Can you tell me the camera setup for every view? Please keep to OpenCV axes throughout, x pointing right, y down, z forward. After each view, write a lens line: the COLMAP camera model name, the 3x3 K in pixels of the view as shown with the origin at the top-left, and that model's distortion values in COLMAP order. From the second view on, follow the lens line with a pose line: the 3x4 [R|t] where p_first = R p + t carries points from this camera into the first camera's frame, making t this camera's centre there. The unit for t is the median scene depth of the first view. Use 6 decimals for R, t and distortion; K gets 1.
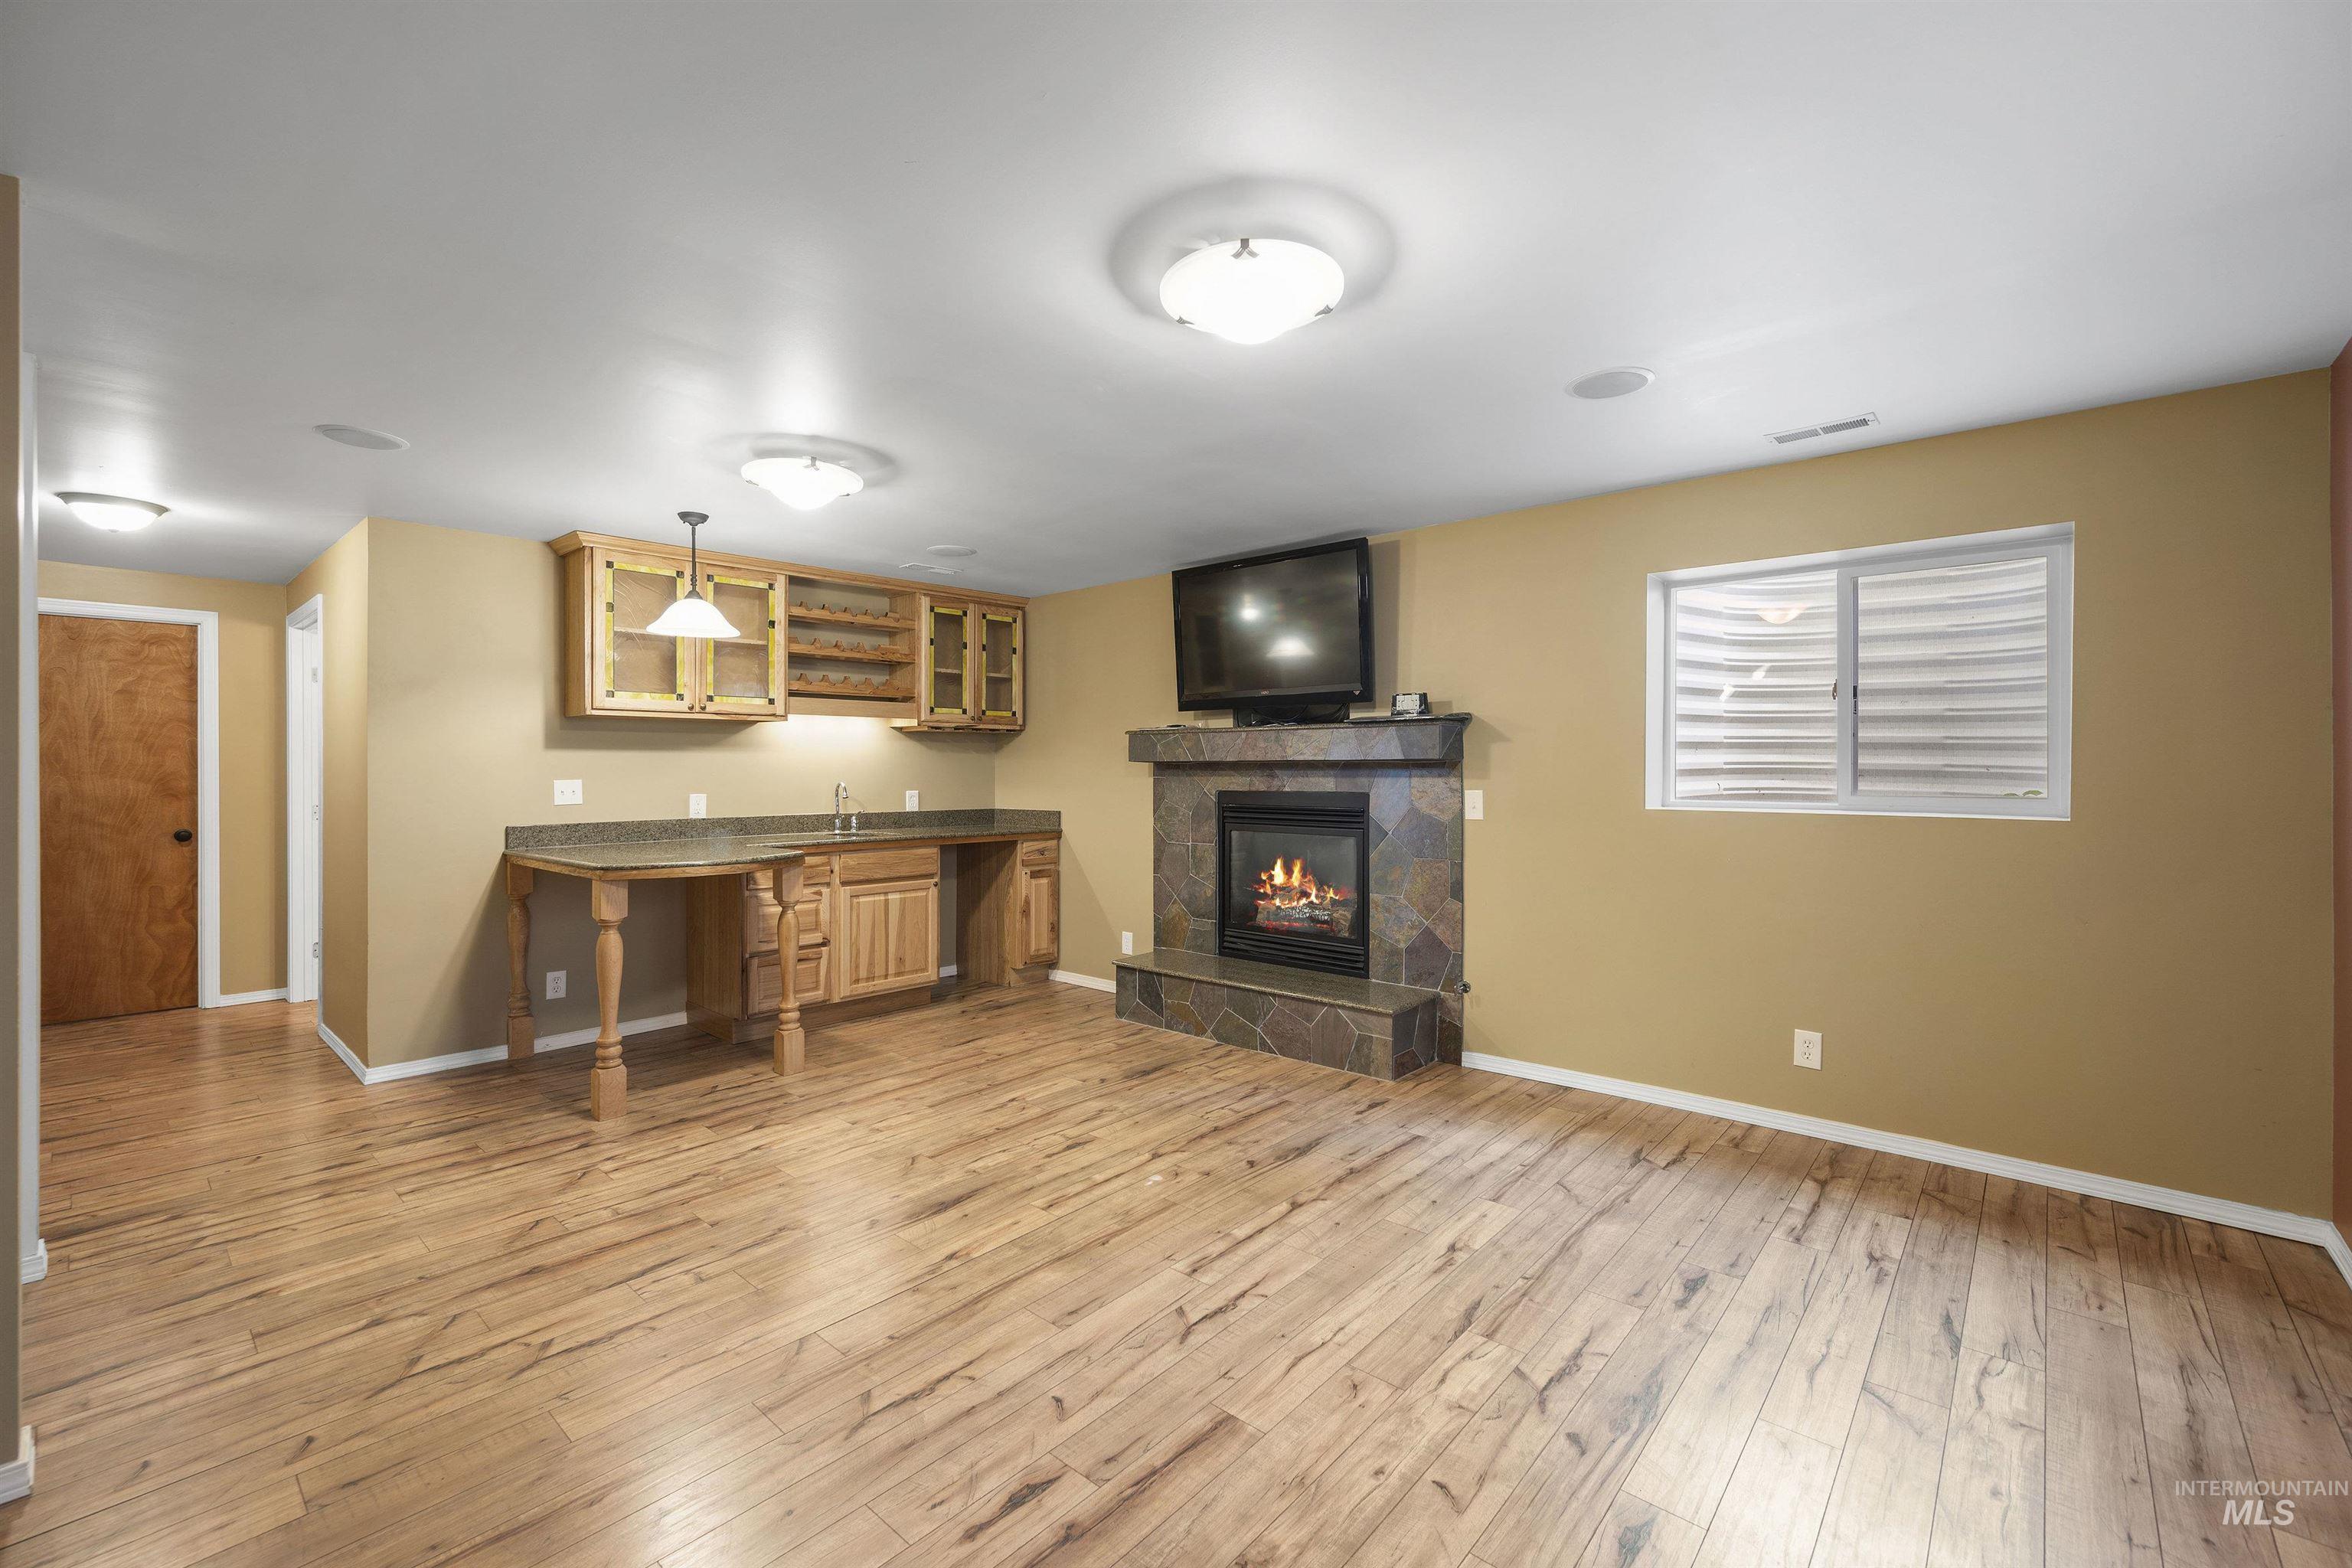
lens RADIAL K [[1004.4, 0, 1175.5], [0, 1004.4, 774.8], [0, 0, 1]] dist [0.002659, -0.000590]
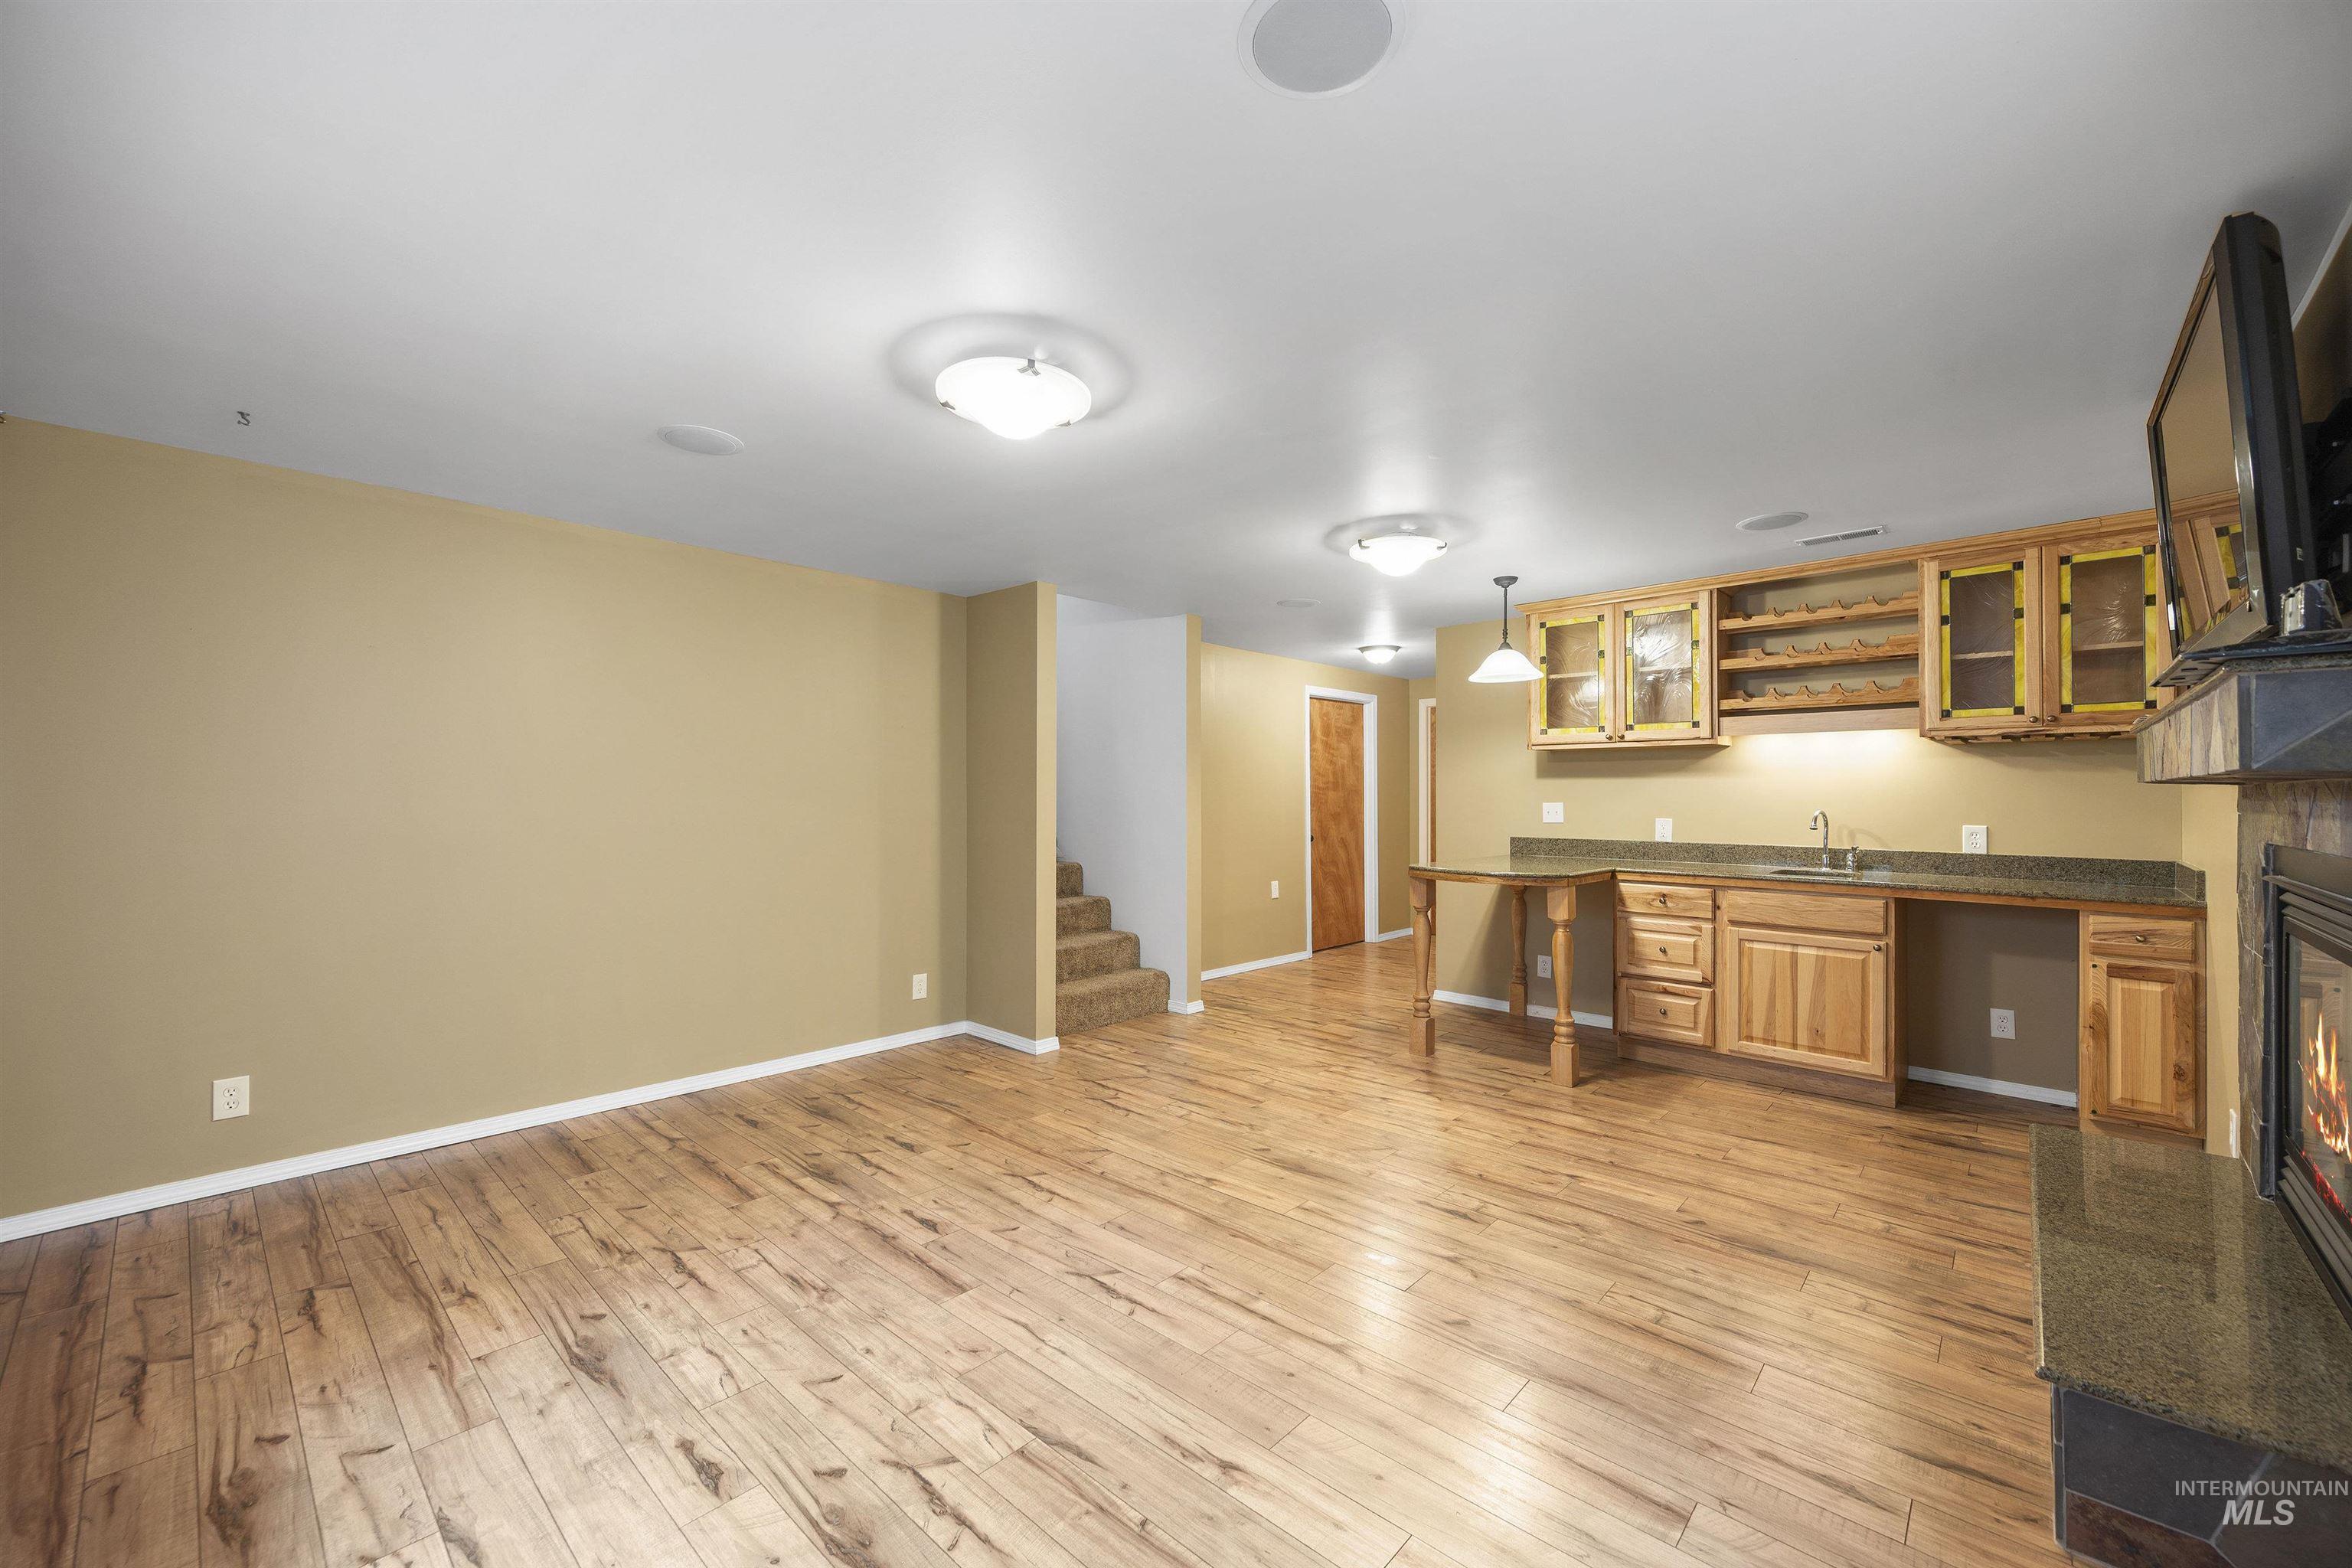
lens RADIAL K [[930.7, 0, 1176.5], [0, 930.7, 787.8], [0, 0, 1]] dist [-0.001476, 0.000001]
pose [[-0.030551, -0.003481, -0.999527, 0.623107], [-0.009052, 0.999954, -0.003206, -0.005778], [0.999492, 0.008950, -0.030581, 0.649335]]
